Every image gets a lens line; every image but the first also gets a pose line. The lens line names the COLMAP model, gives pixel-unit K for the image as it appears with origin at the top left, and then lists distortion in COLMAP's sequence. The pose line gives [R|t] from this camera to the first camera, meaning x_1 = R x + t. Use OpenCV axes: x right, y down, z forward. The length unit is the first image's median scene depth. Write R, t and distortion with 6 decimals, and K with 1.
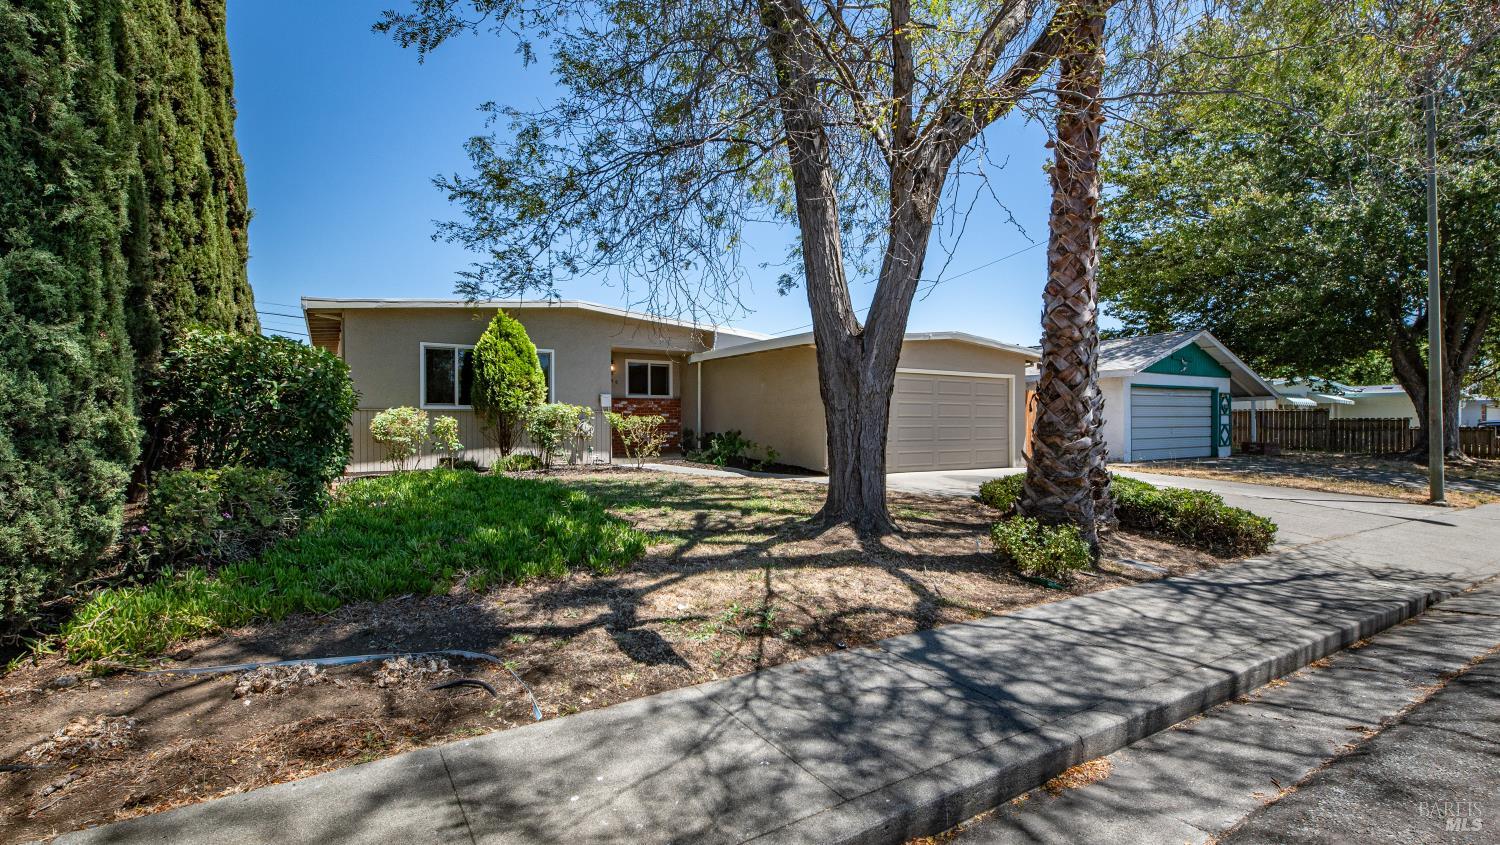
lens RADIAL K [[678.1, 0, 752.9], [0, 678.1, 405.0], [0, 0, 1]] dist [0.000364, -0.000292]
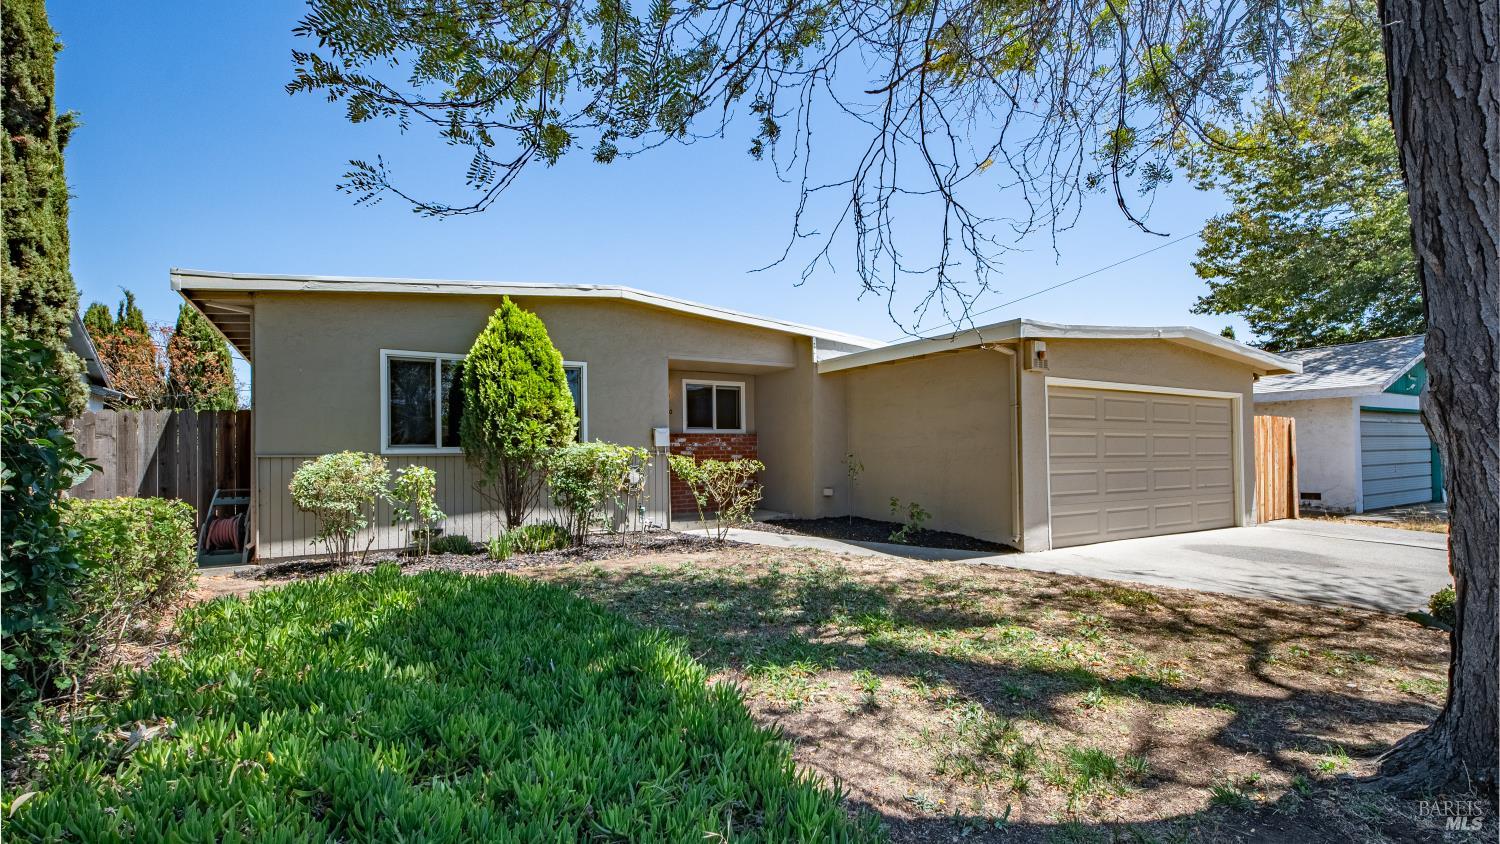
lens RADIAL K [[677.0, 0, 757.1], [0, 677.0, 410.9], [0, 0, 1]] dist [0.007787, 0.000243]
pose [[0.999800, -0.012552, -0.015588, -0.122847], [0.011862, 0.998978, -0.043607, -0.002460], [0.016119, 0.043413, 0.998927, 0.355309]]
